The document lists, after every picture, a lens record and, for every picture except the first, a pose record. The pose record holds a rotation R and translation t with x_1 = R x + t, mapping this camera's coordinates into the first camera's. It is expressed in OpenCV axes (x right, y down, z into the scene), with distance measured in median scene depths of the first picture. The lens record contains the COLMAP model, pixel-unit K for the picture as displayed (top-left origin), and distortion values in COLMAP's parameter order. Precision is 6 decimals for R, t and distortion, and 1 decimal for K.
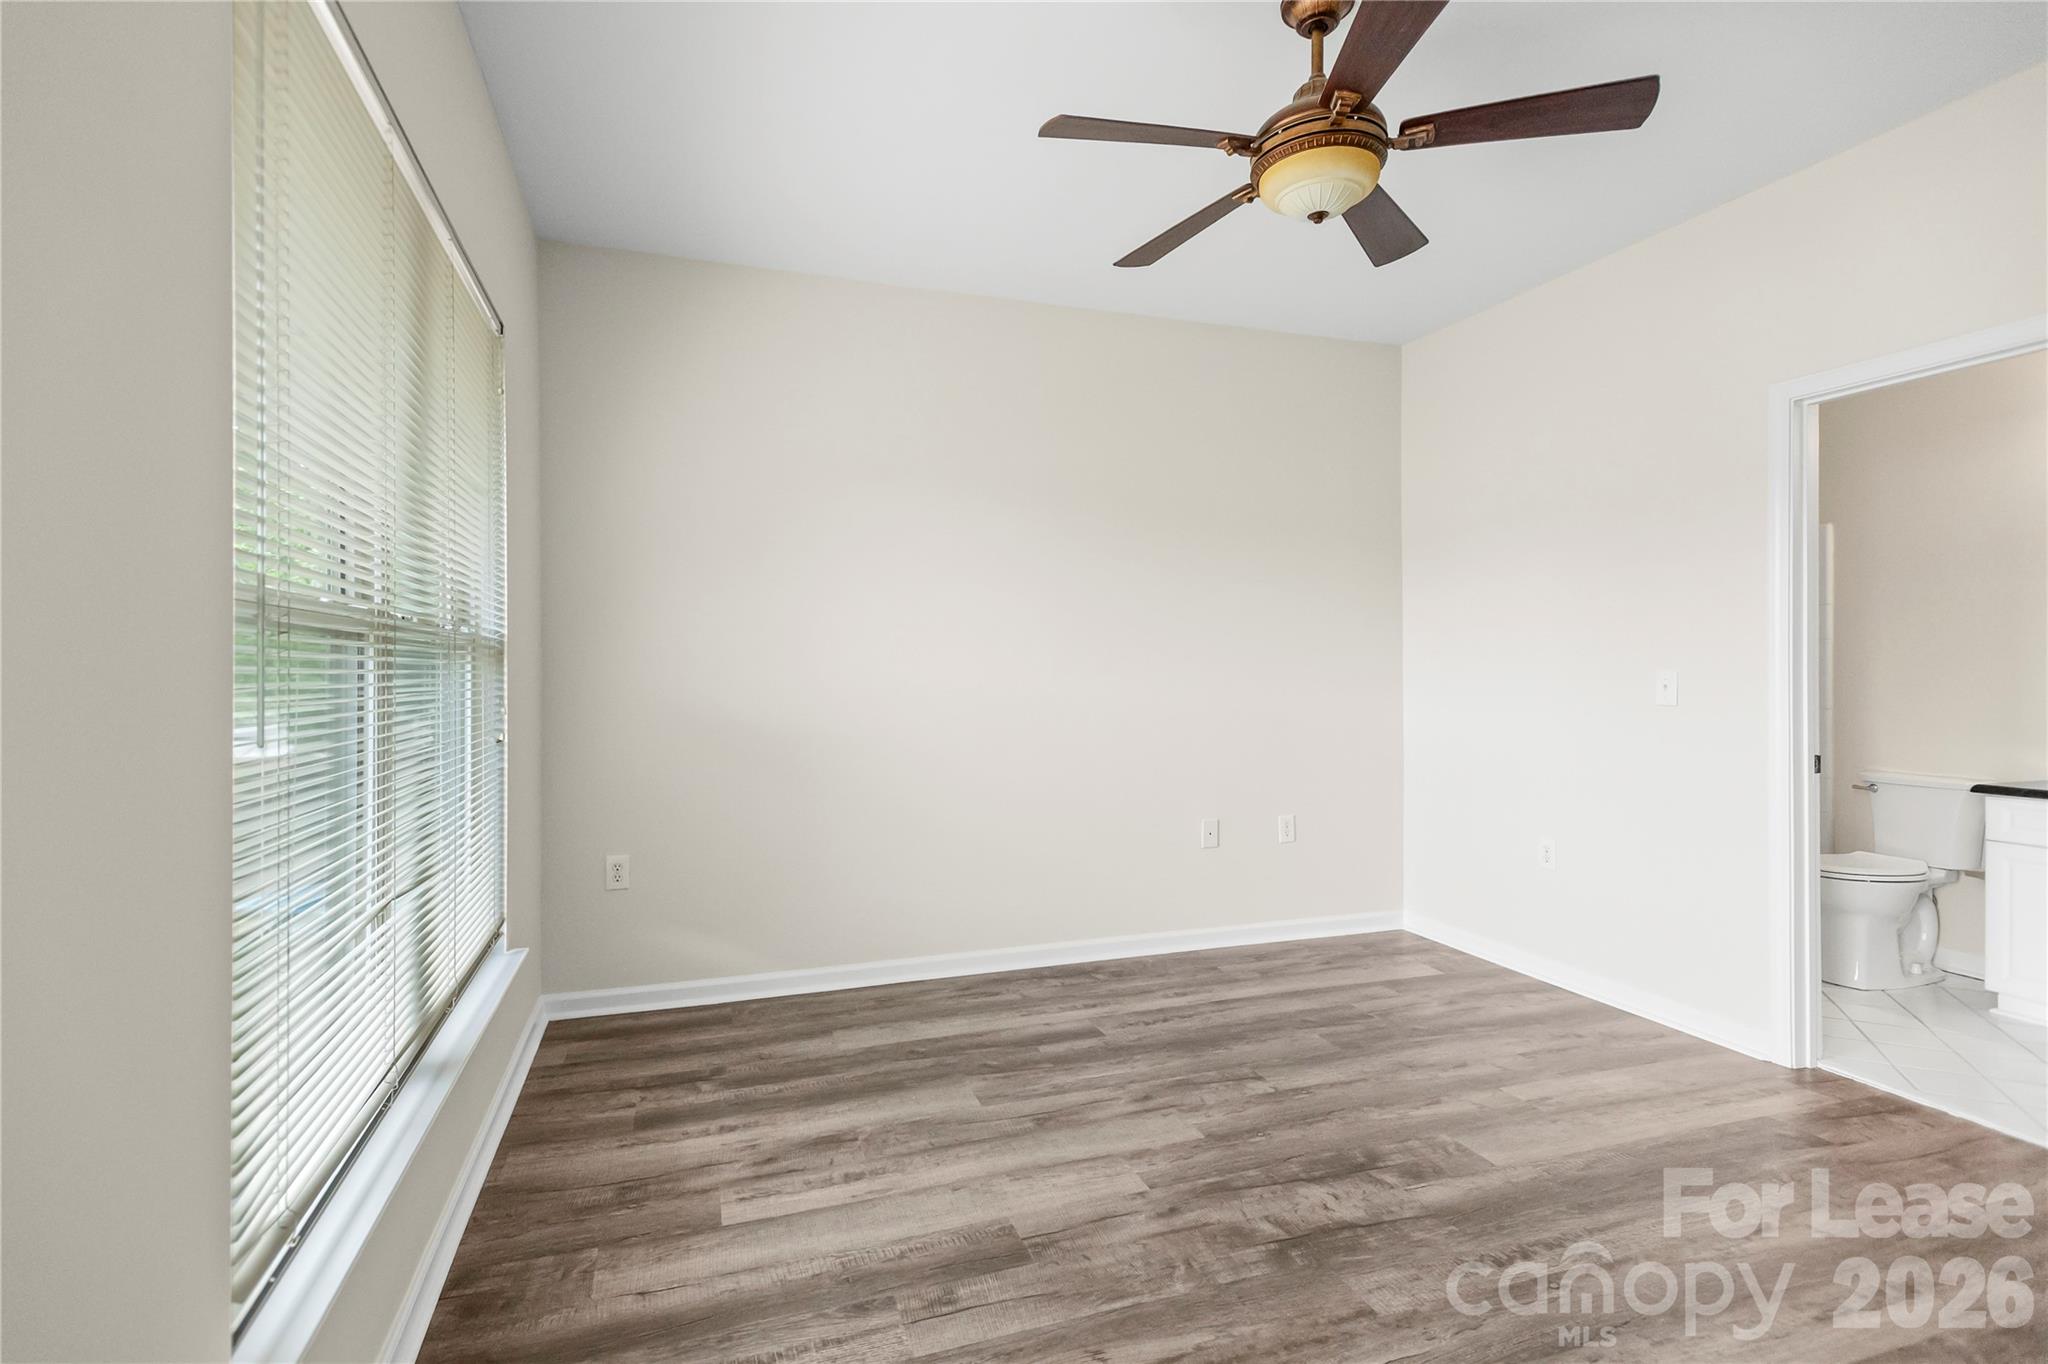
lens RADIAL K [[977.1, 0, 1021.8], [0, 977.1, 662.5], [0, 0, 1]] dist [0.019277, -0.000498]
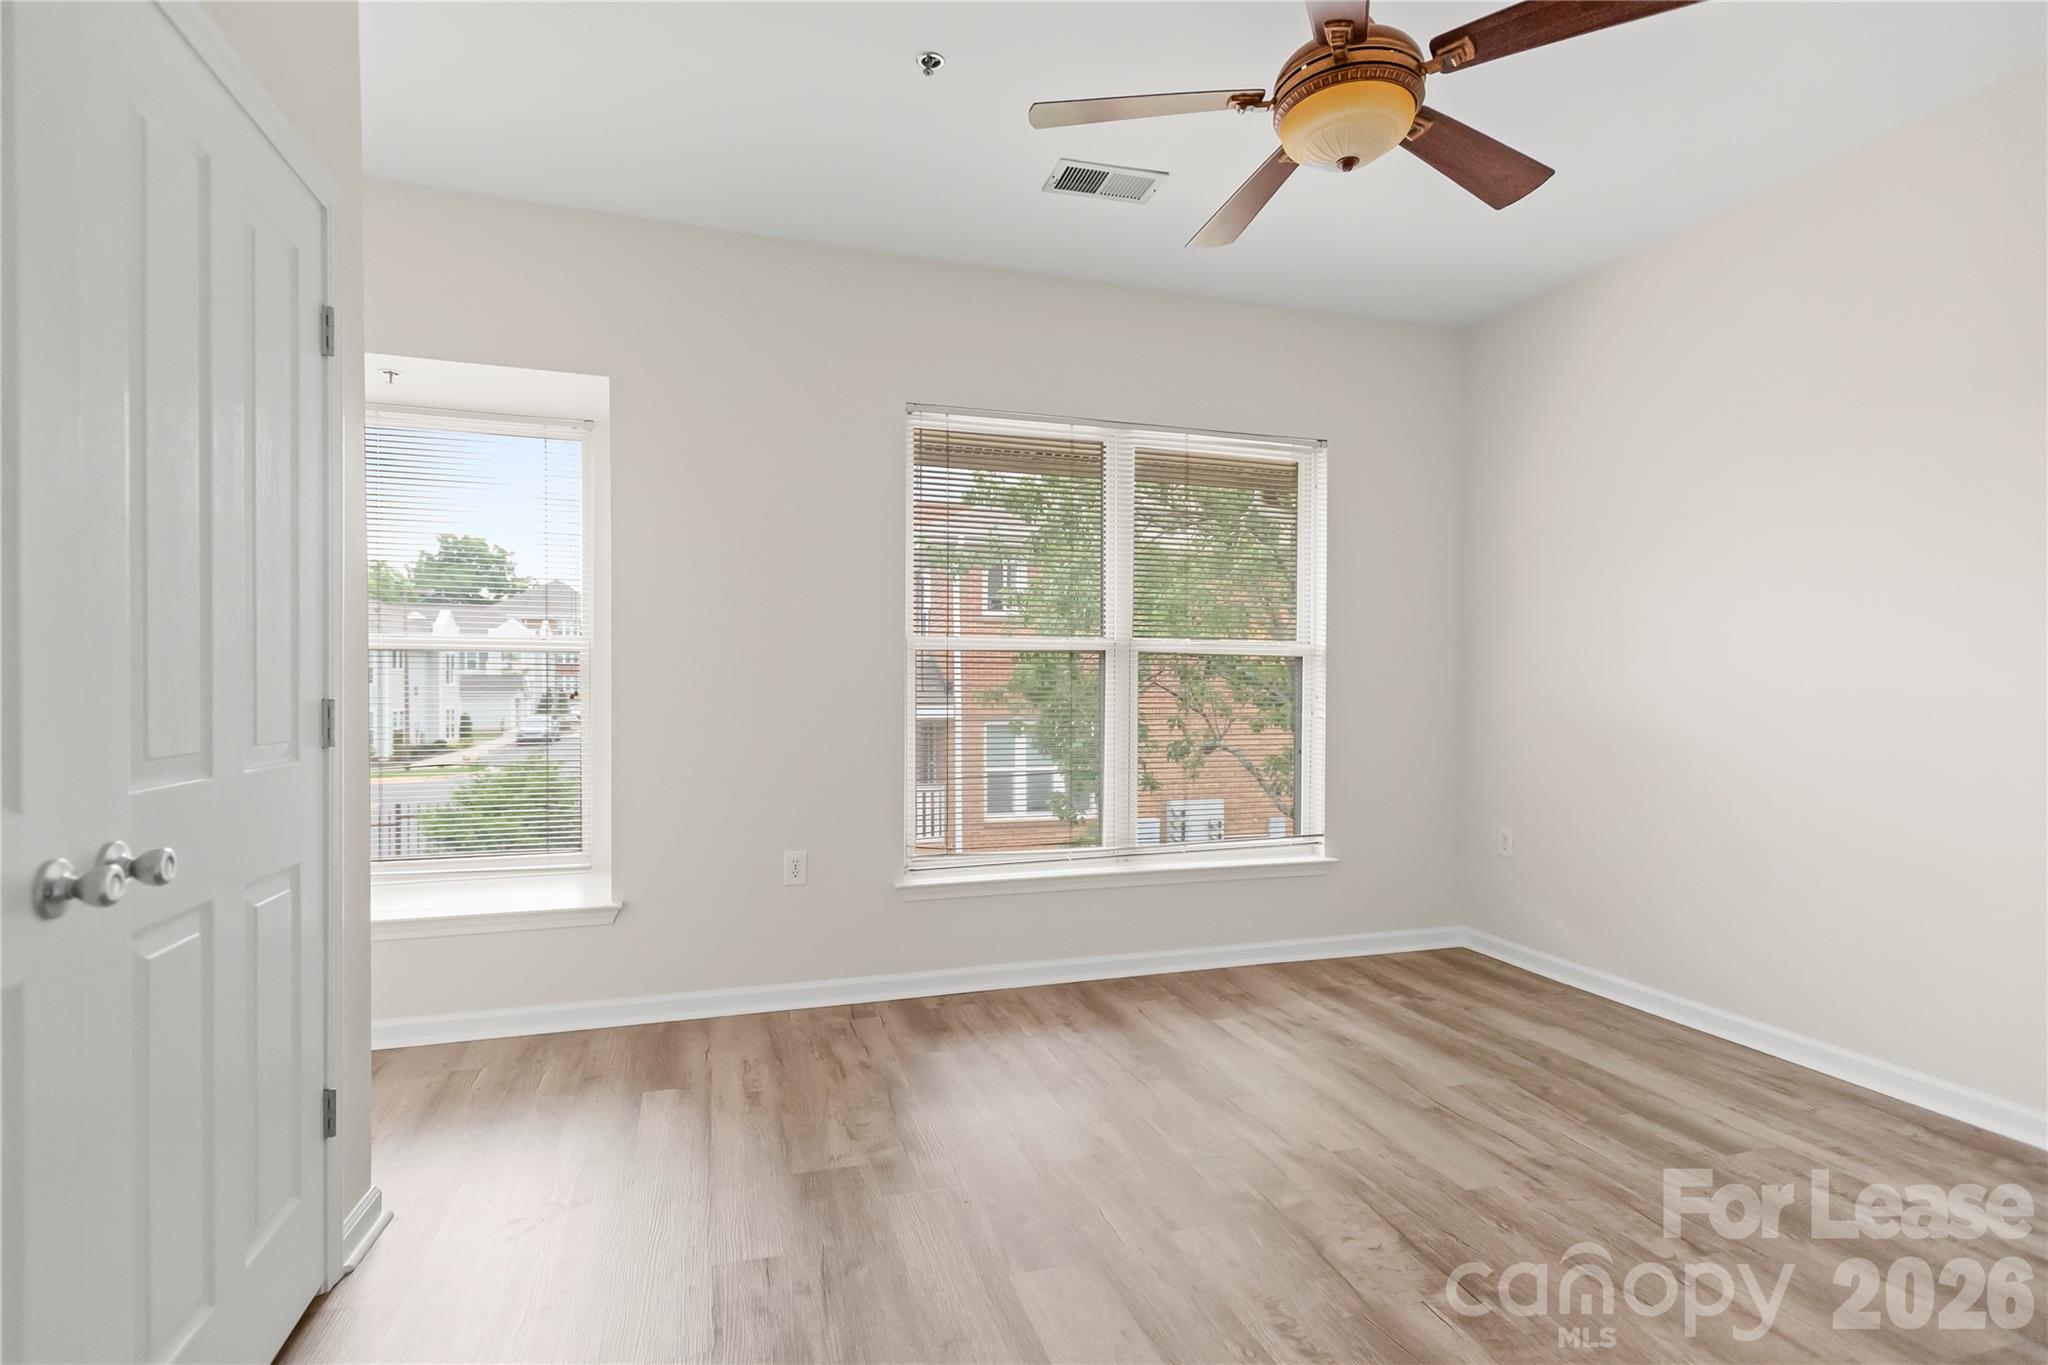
lens RADIAL K [[977.1, 0, 1021.8], [0, 977.1, 663.0], [0, 0, 1]] dist [0.019277, -0.000498]
pose [[-0.026115, -0.023659, -0.999379, 0.992628], [0.010478, 0.999658, -0.023940, 0.029027], [0.999604, -0.011096, -0.025858, 0.578815]]
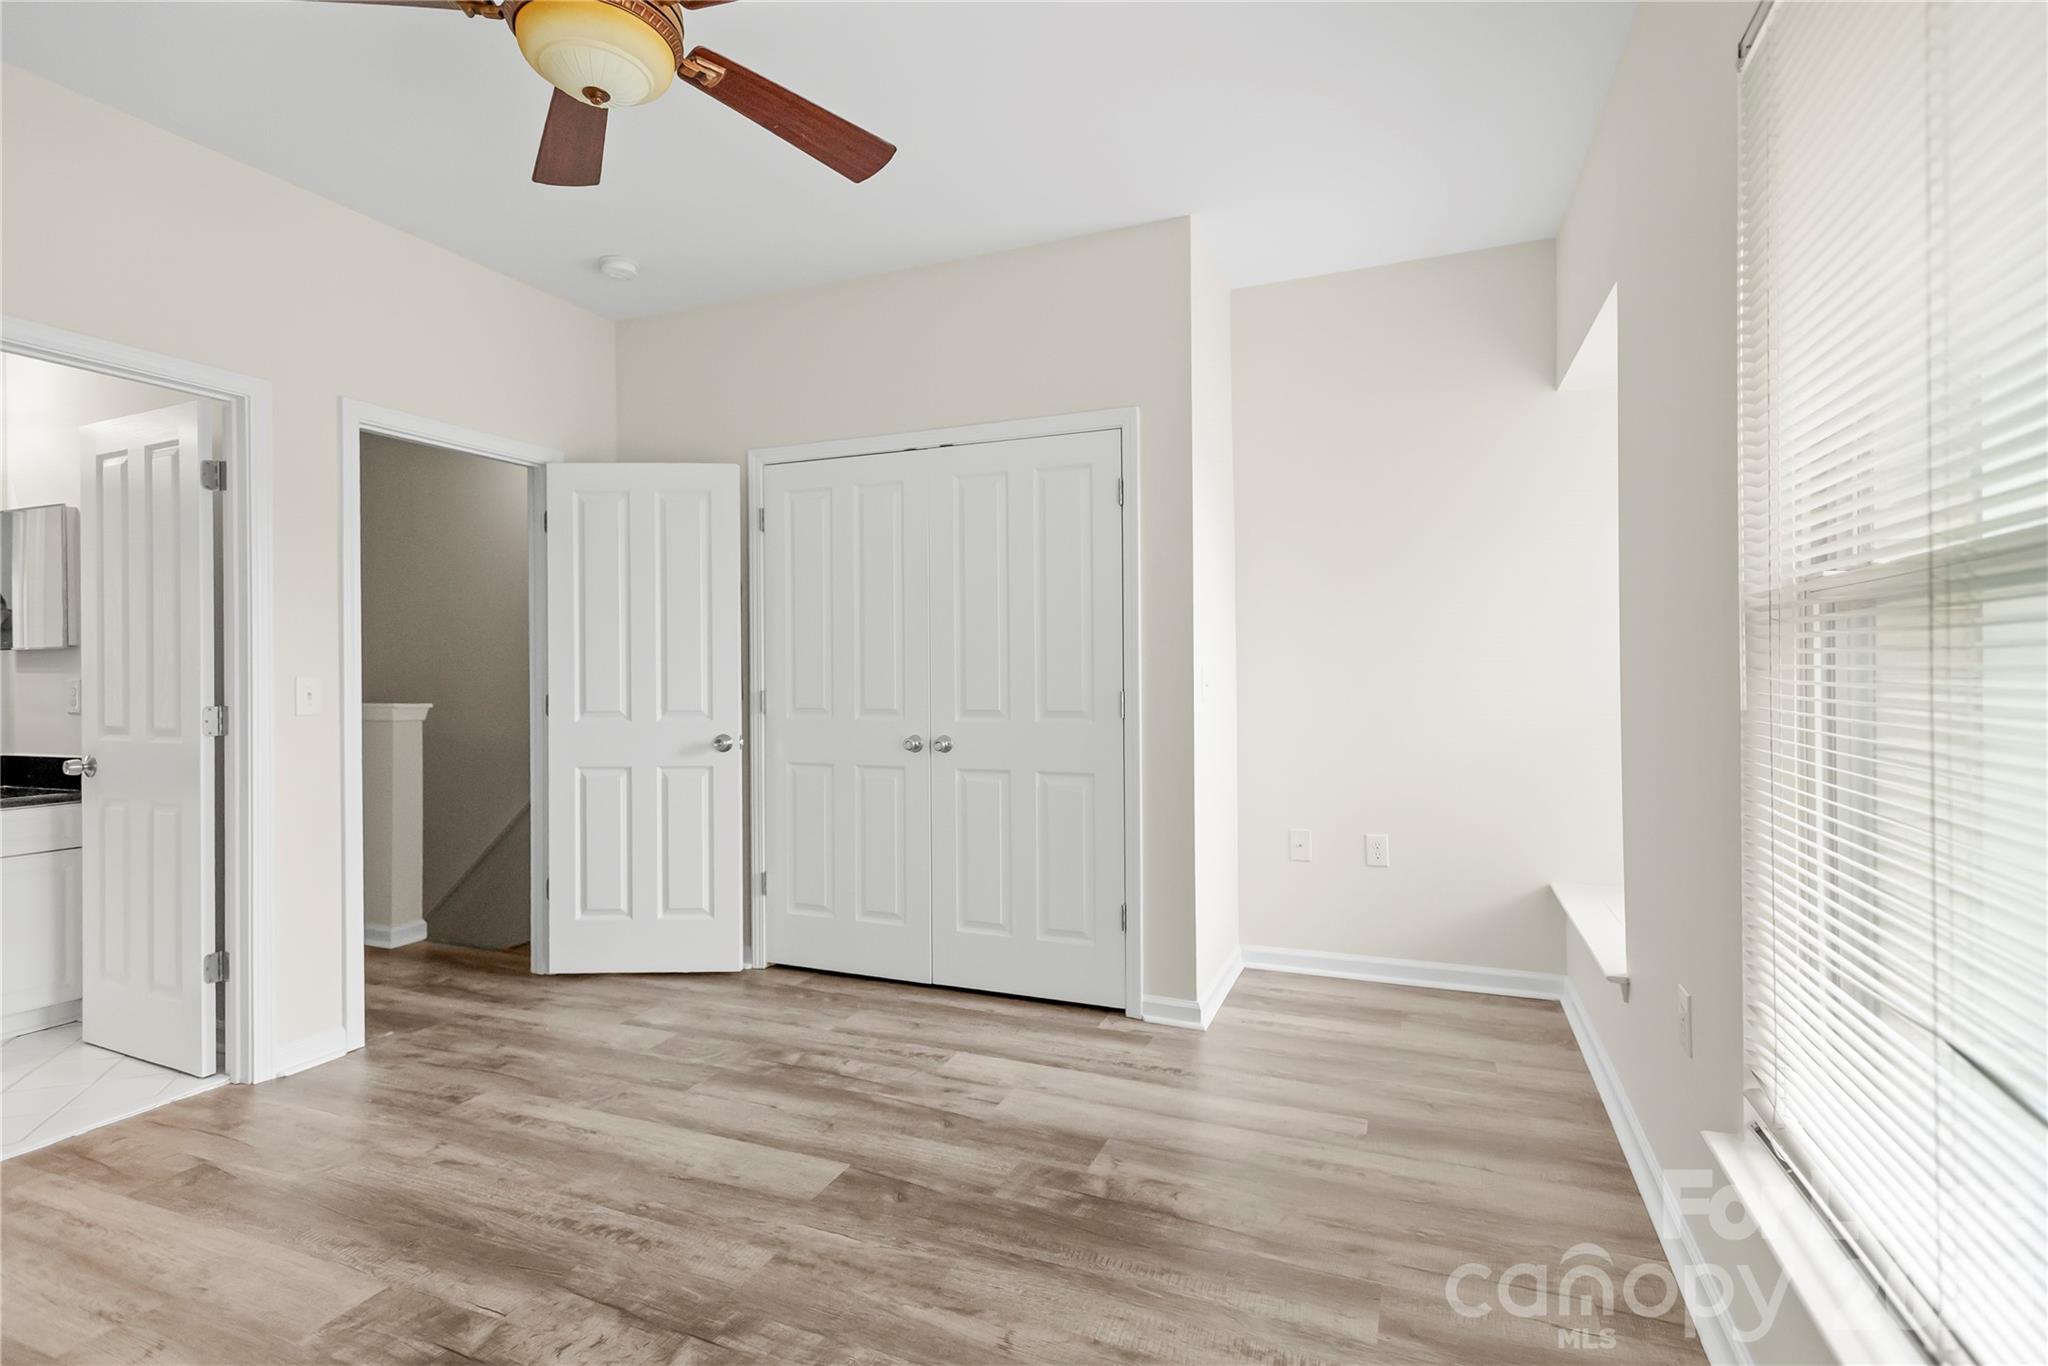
lens RADIAL K [[994.3, 0, 1009.2], [0, 994.3, 674.4], [0, 0, 1]] dist [0.022772, -0.000503]
pose [[-0.746475, 0.006574, 0.665381, -0.381316], [0.002547, 0.999972, -0.007022, 0.018338], [-0.665409, -0.003547, -0.746471, 1.103595]]
